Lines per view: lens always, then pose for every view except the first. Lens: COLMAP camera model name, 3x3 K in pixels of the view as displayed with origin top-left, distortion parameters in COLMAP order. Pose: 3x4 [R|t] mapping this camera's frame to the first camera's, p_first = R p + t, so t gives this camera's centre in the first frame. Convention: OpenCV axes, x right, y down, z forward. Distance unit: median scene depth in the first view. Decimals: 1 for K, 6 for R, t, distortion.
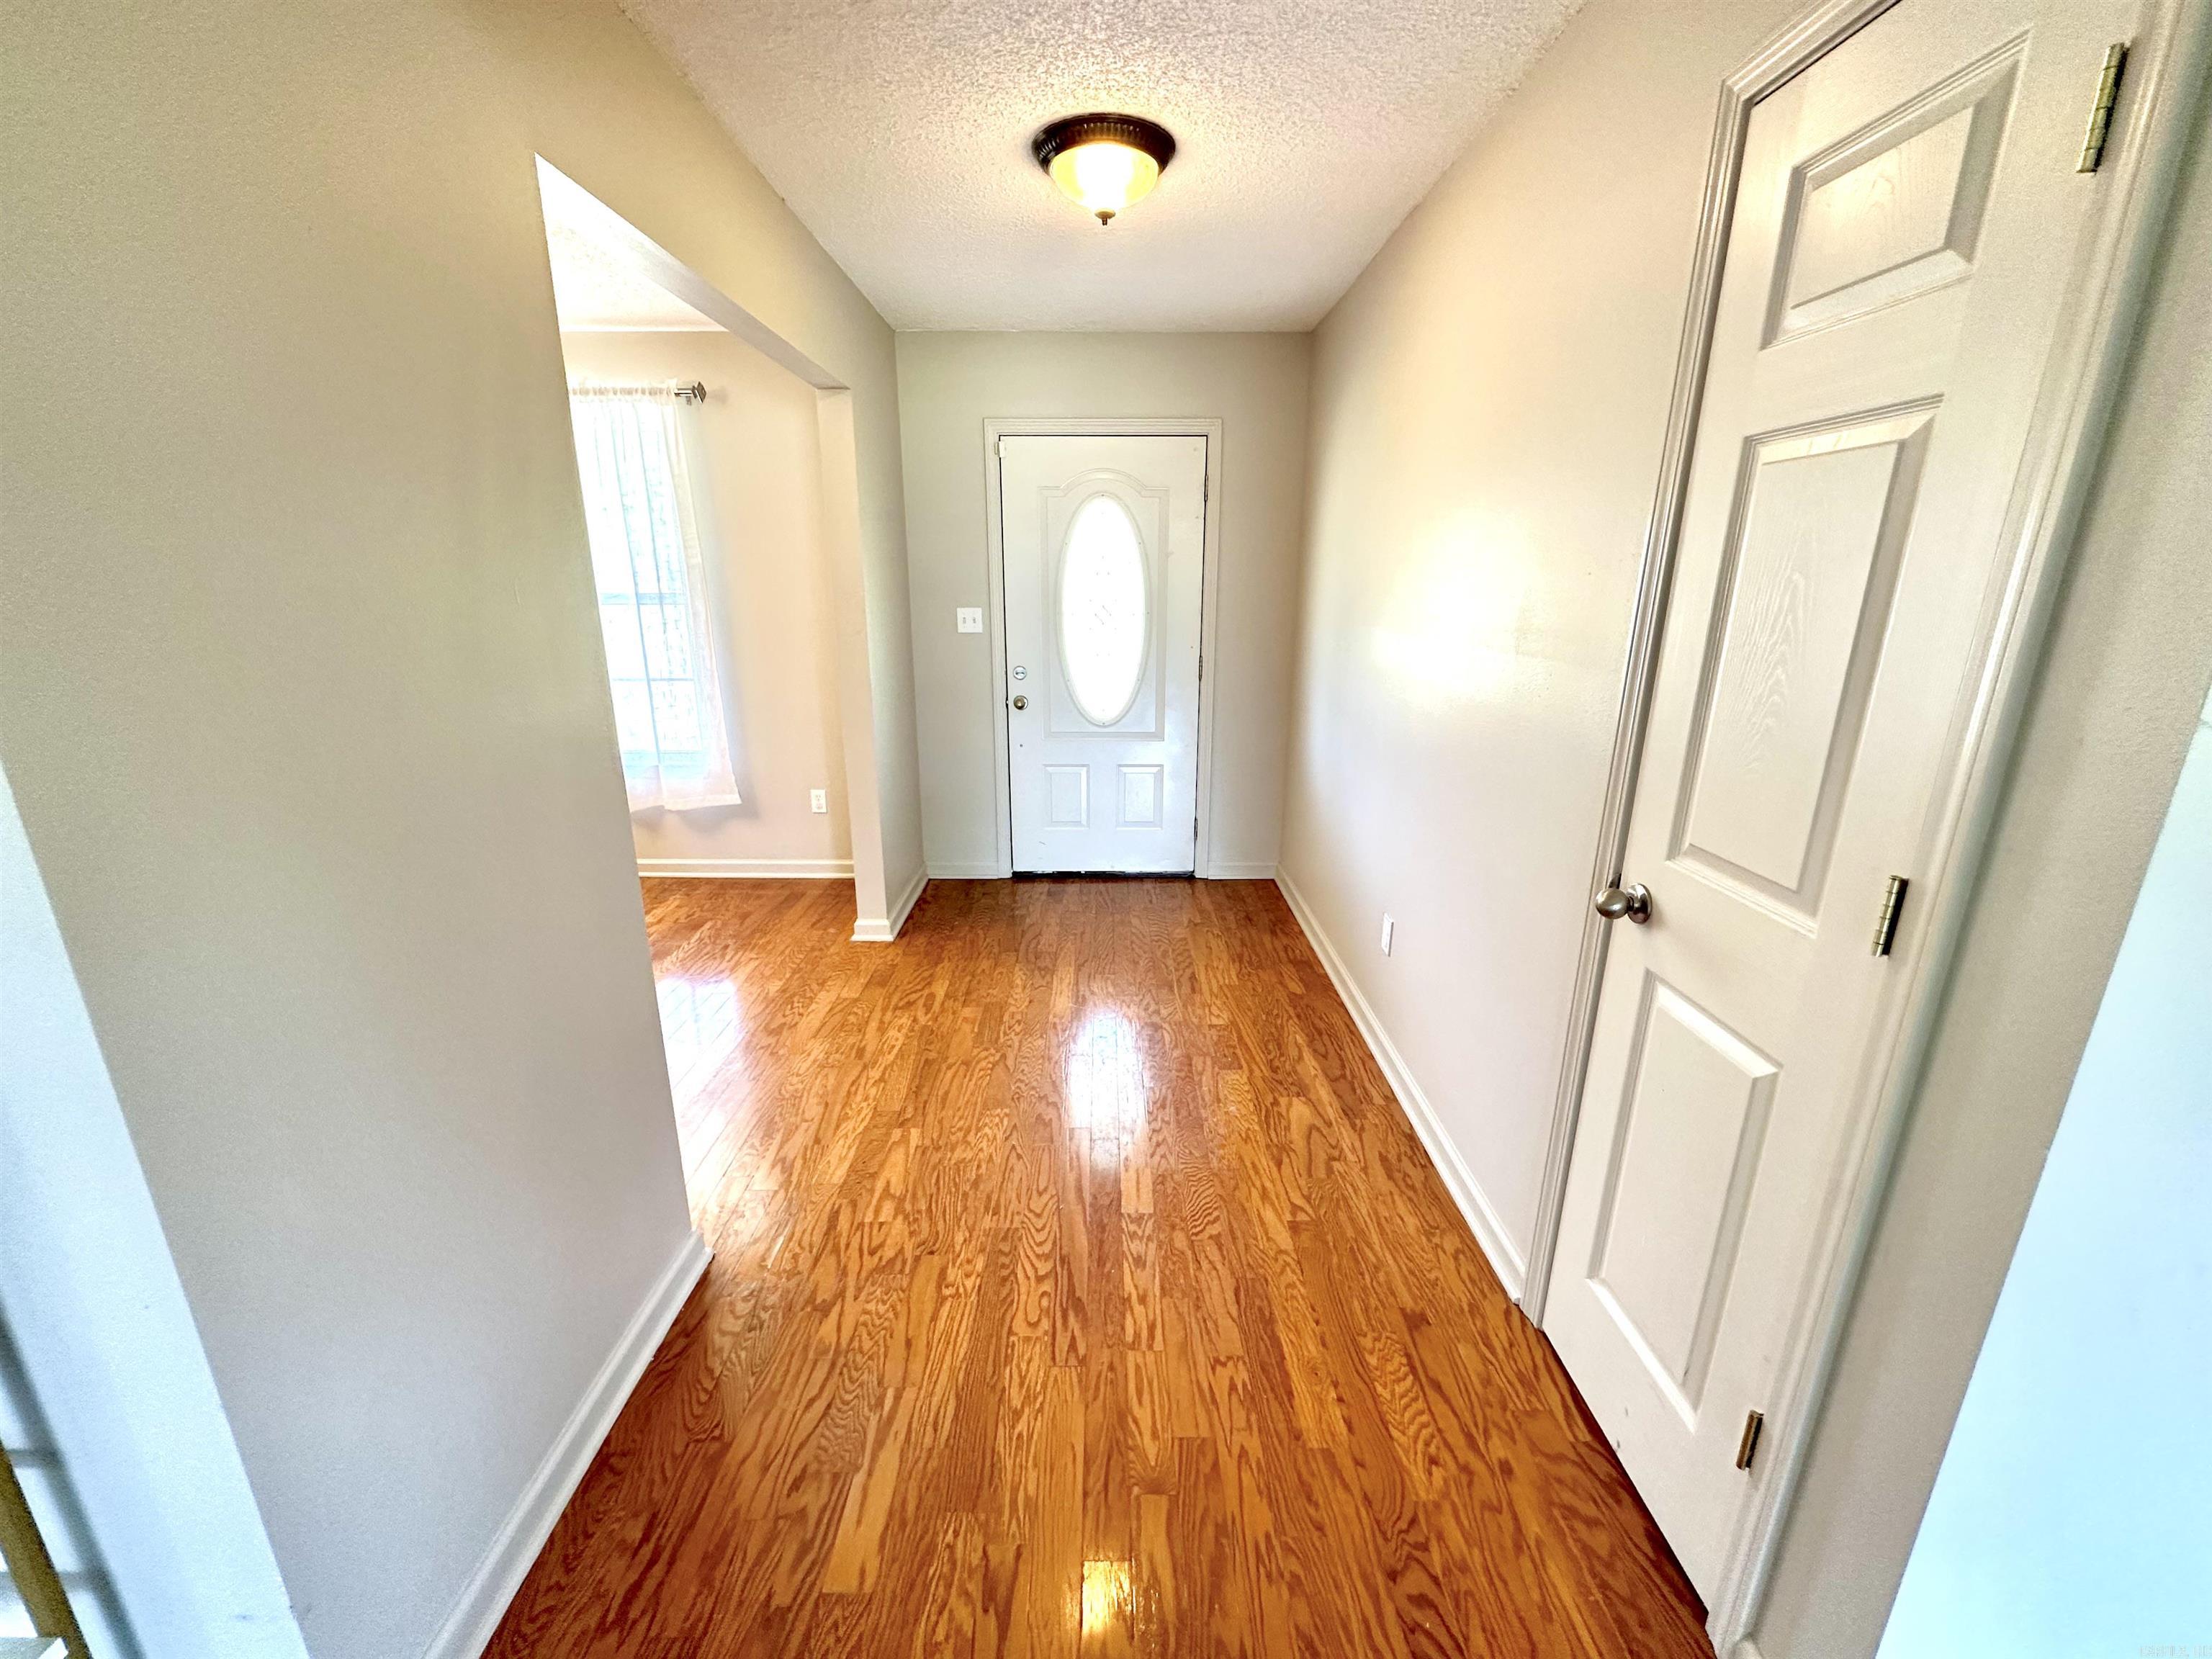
lens RADIAL K [[882.5, 0, 1104.9], [0, 882.5, 828.3], [0, 0, 1]] dist [-0.000266, -0.000058]
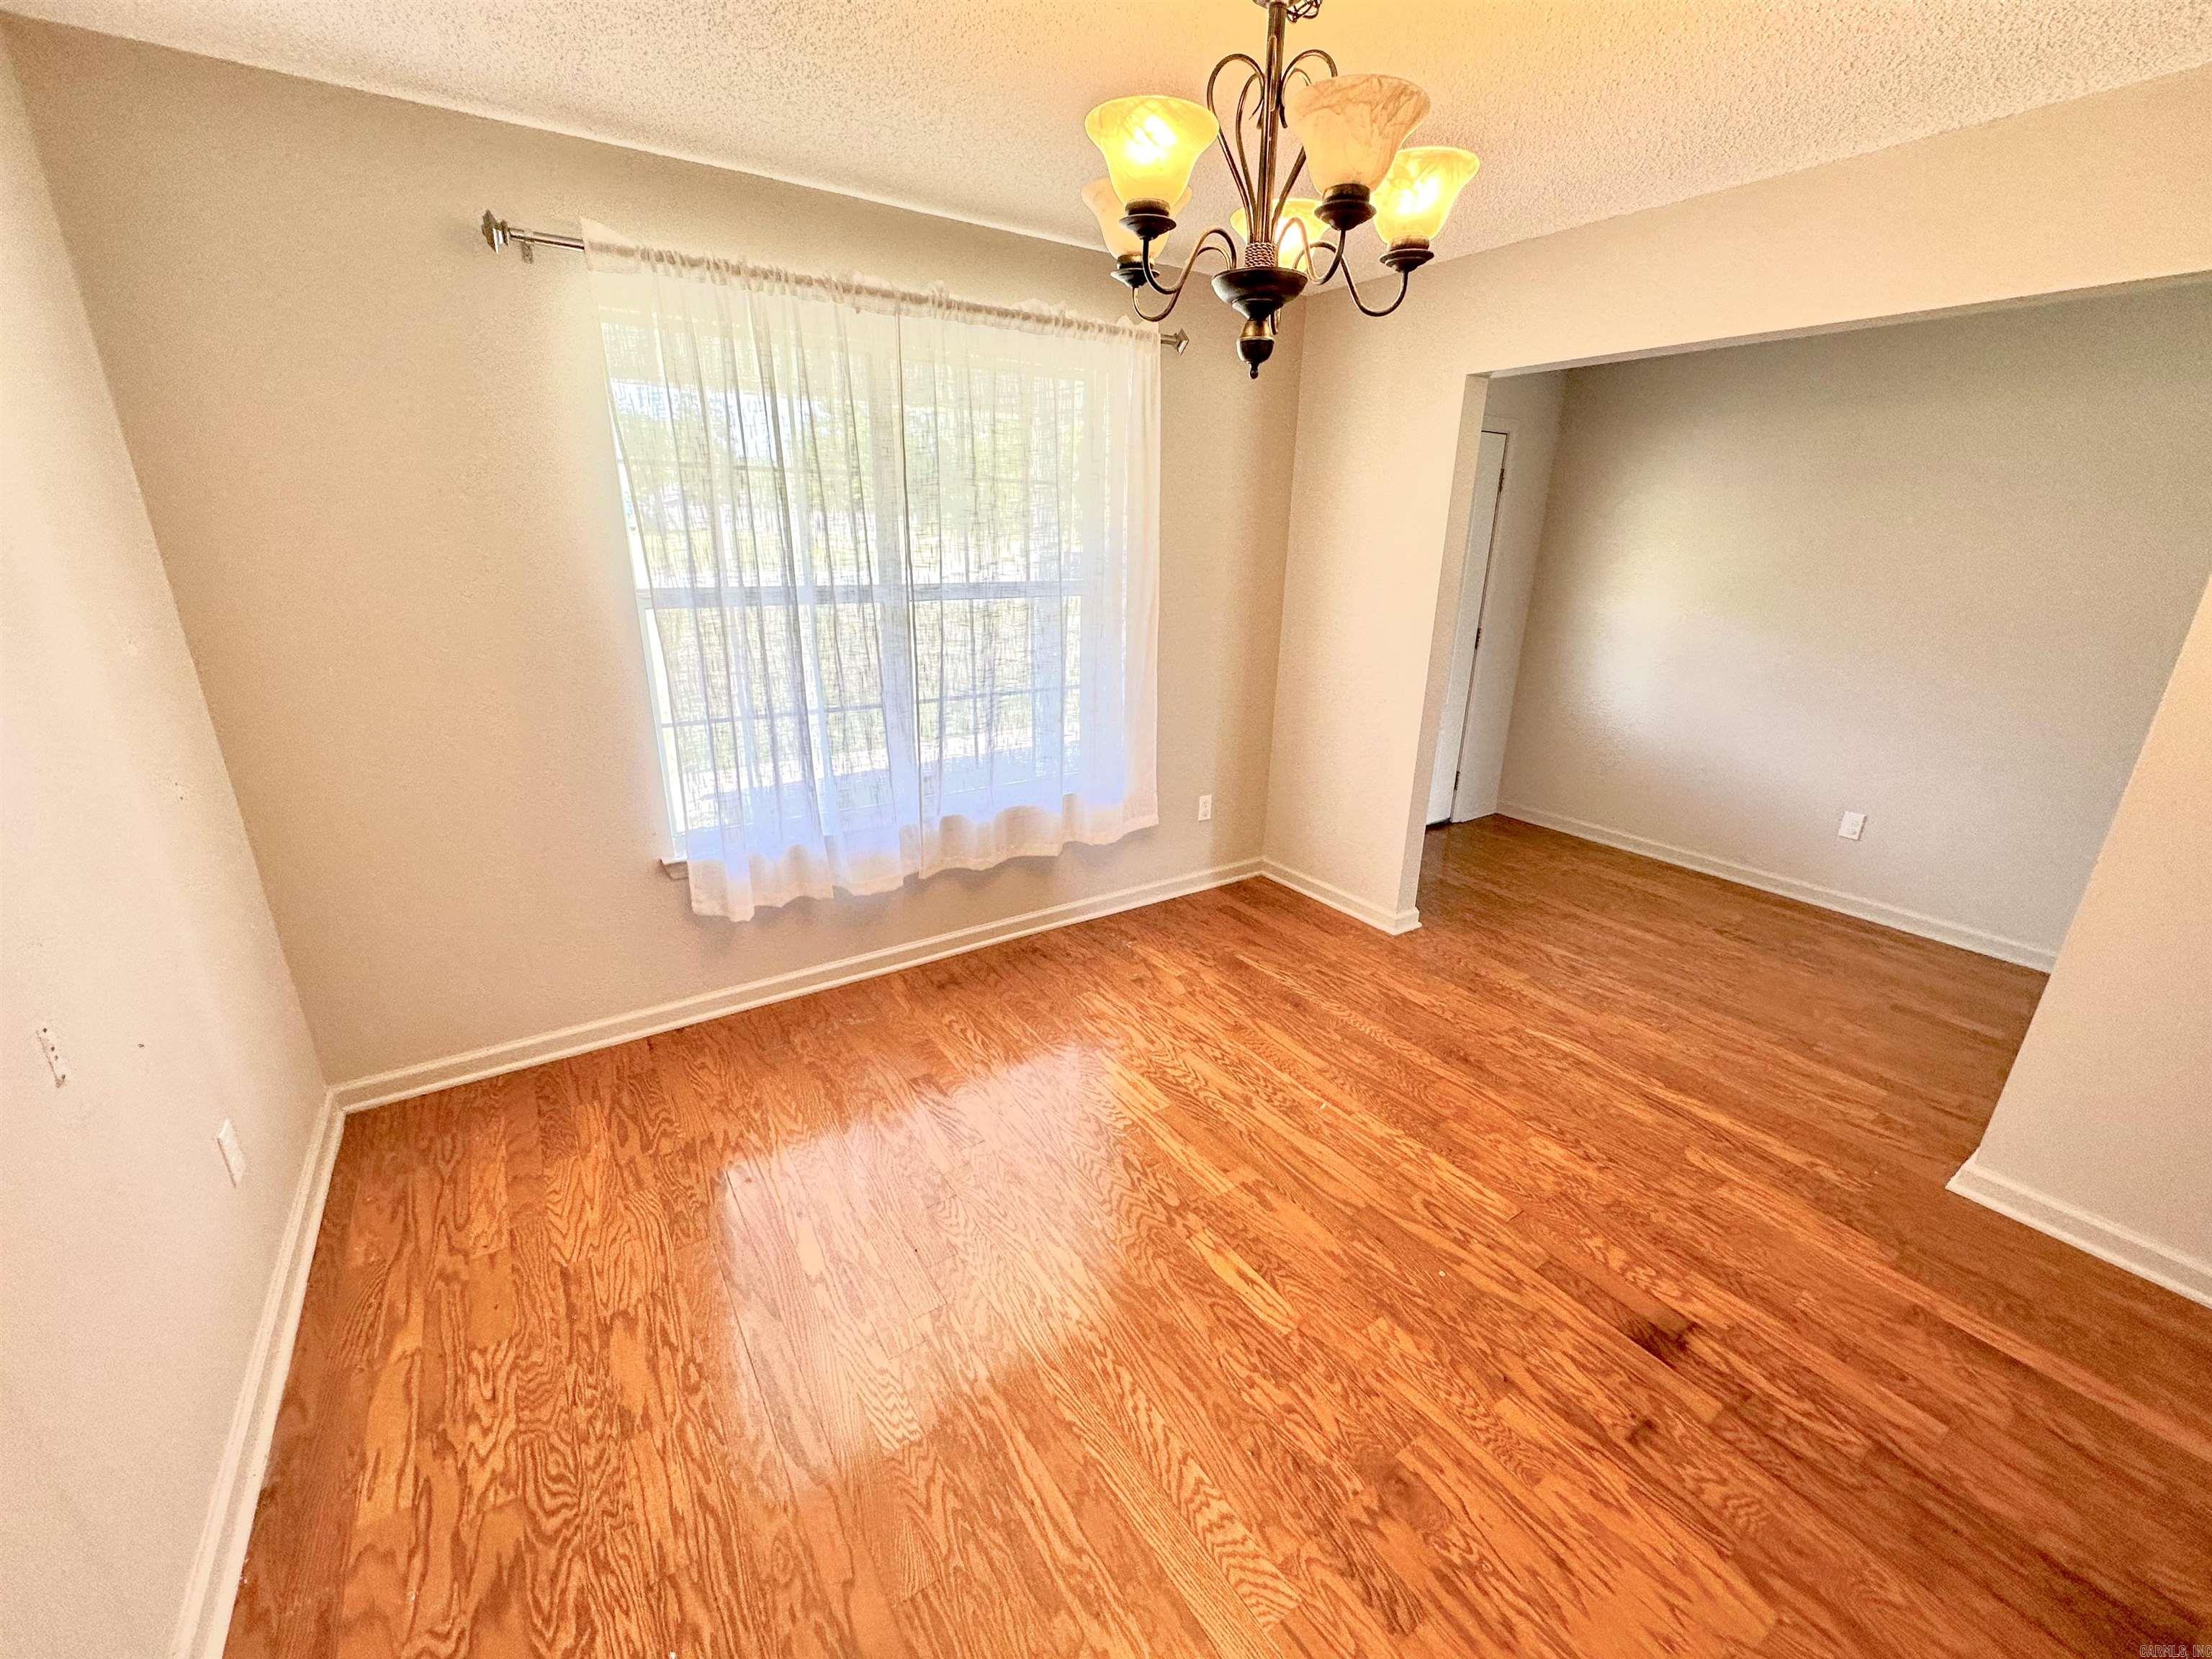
lens RADIAL K [[882.5, 0, 1097.3], [0, 882.5, 821.2], [0, 0, 1]] dist [-0.000266, -0.000058]
pose [[0.838426, -0.165011, 0.519435, -0.984847], [0.145321, 0.986246, 0.078739, -0.115986], [-0.525284, 0.009468, 0.850874, 0.311266]]
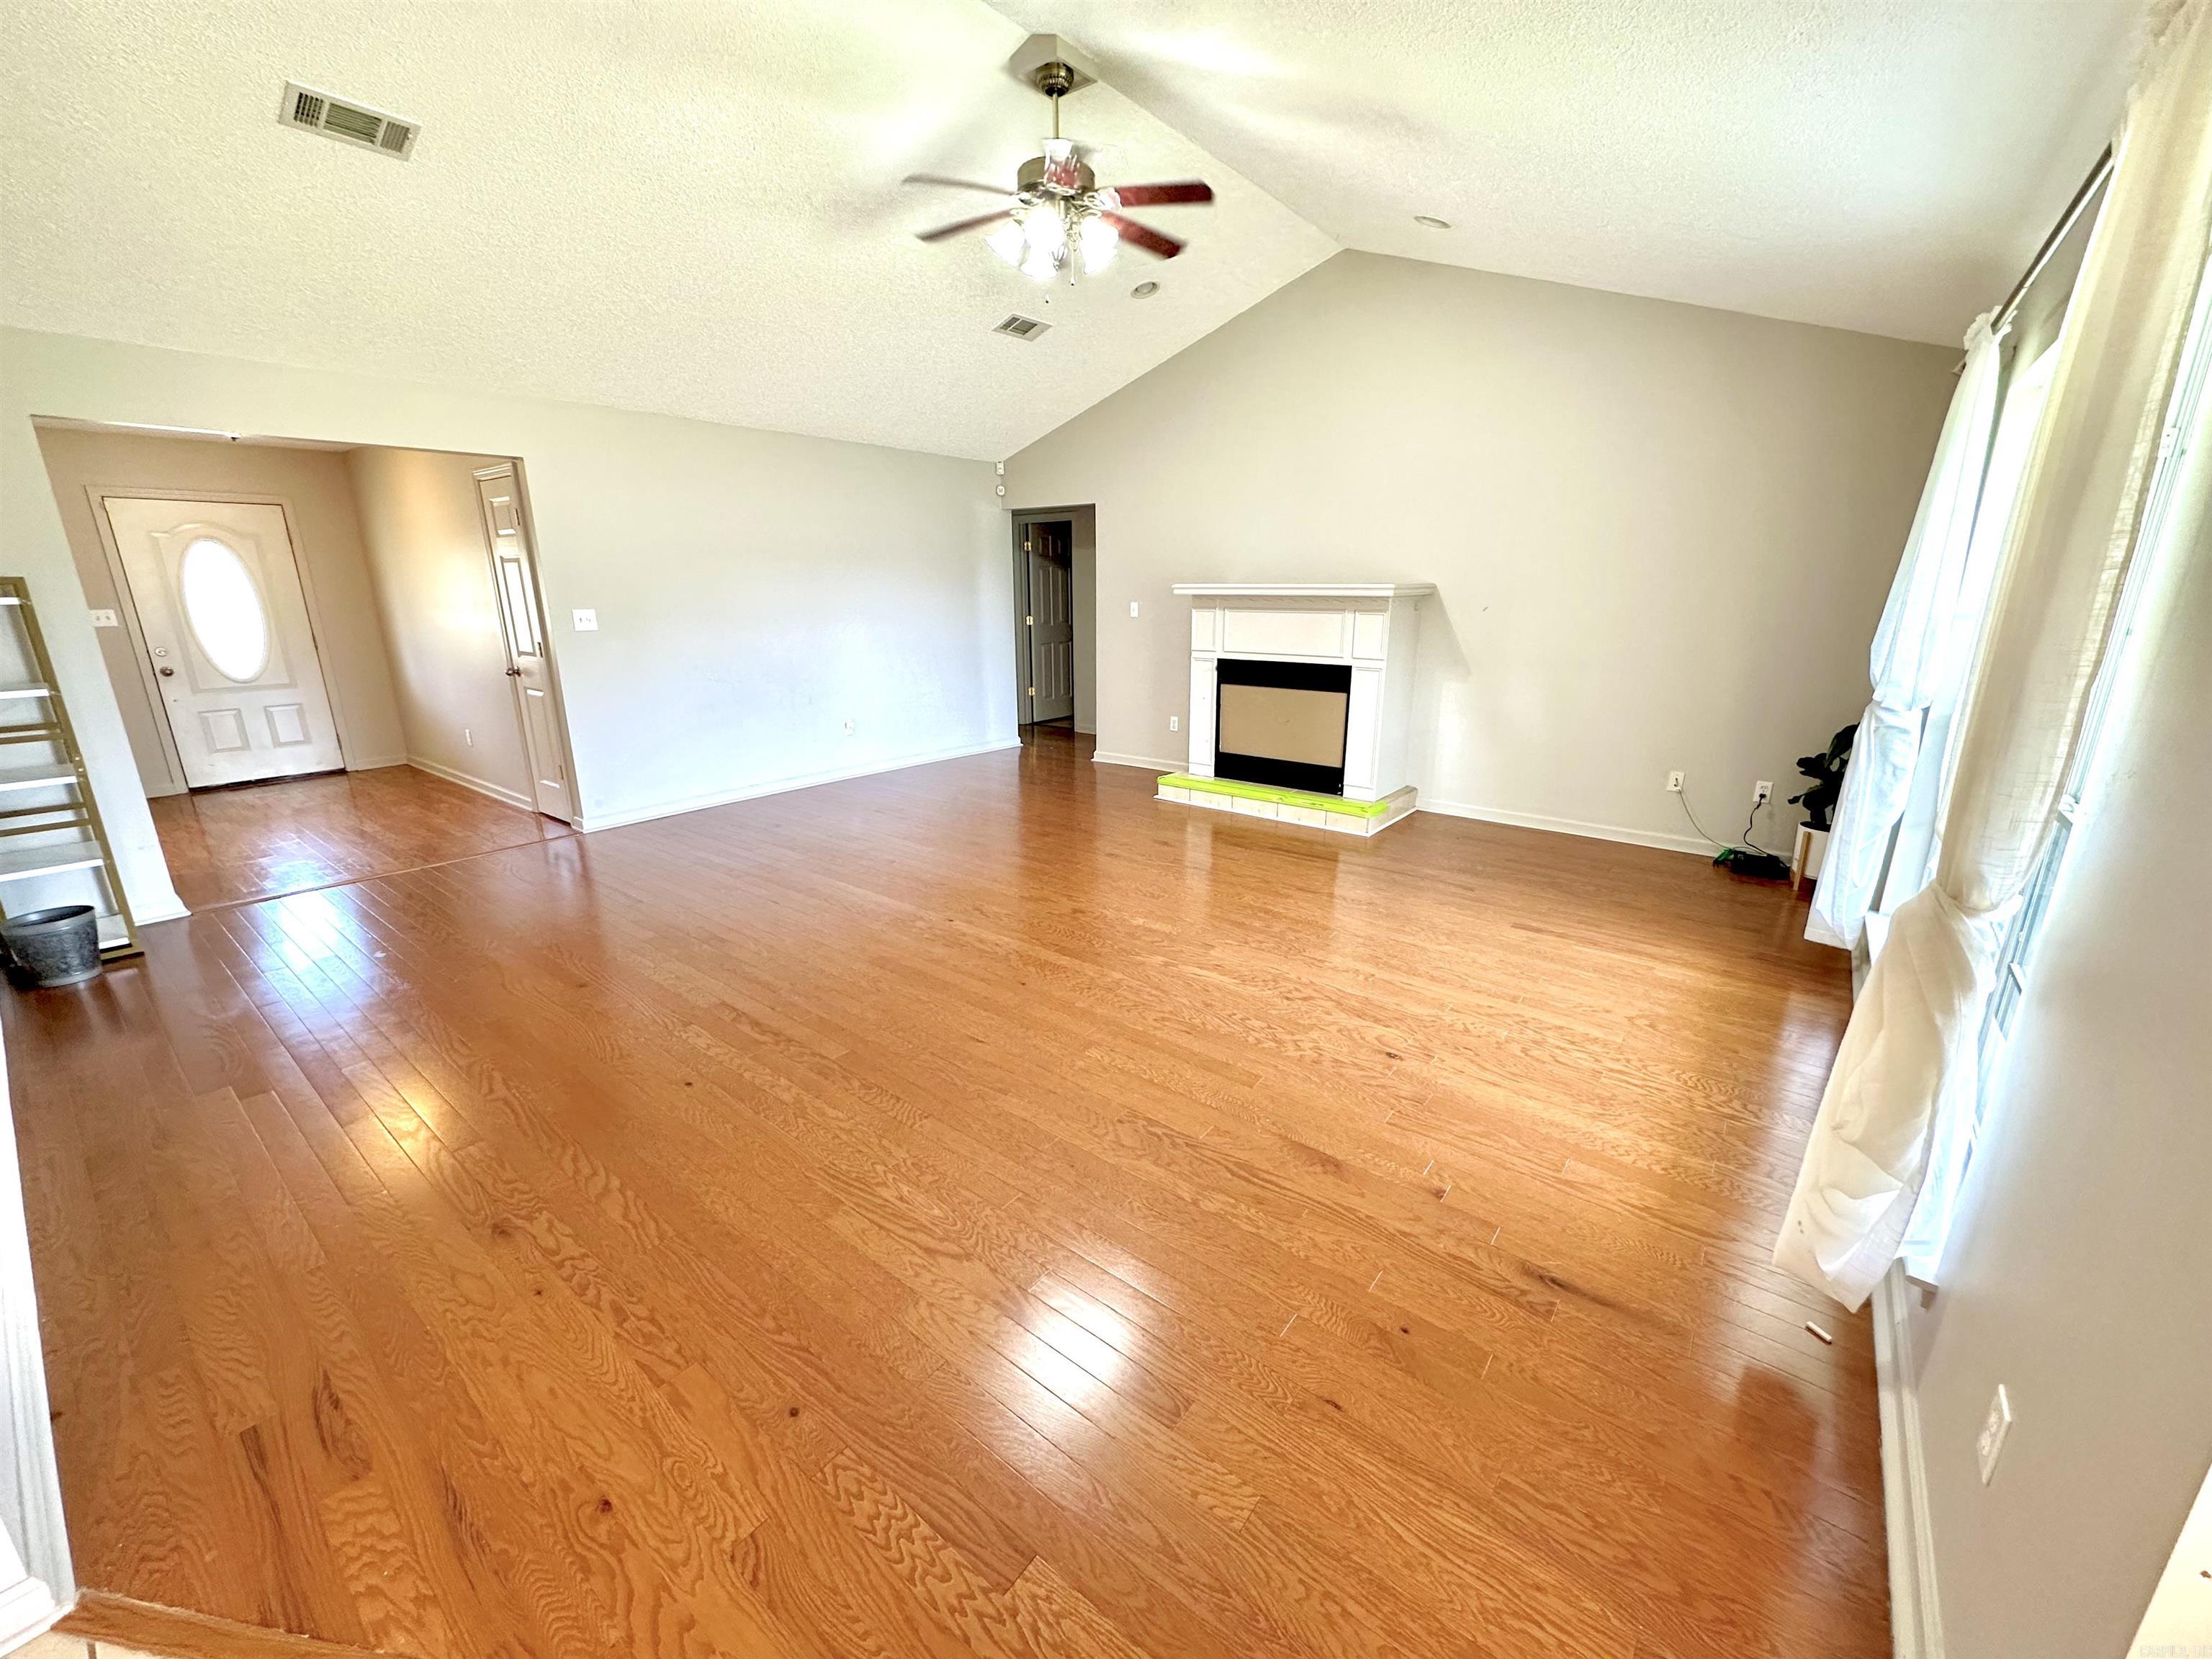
lens RADIAL K [[882.5, 0, 1113.6], [0, 882.5, 823.3], [0, 0, 1]] dist [-0.000266, -0.000058]
pose [[0.622552, -0.208821, 0.754204, -0.299982], [0.220511, 0.971500, 0.086966, 0.361134], [-0.750869, 0.112170, 0.650856, -1.258850]]
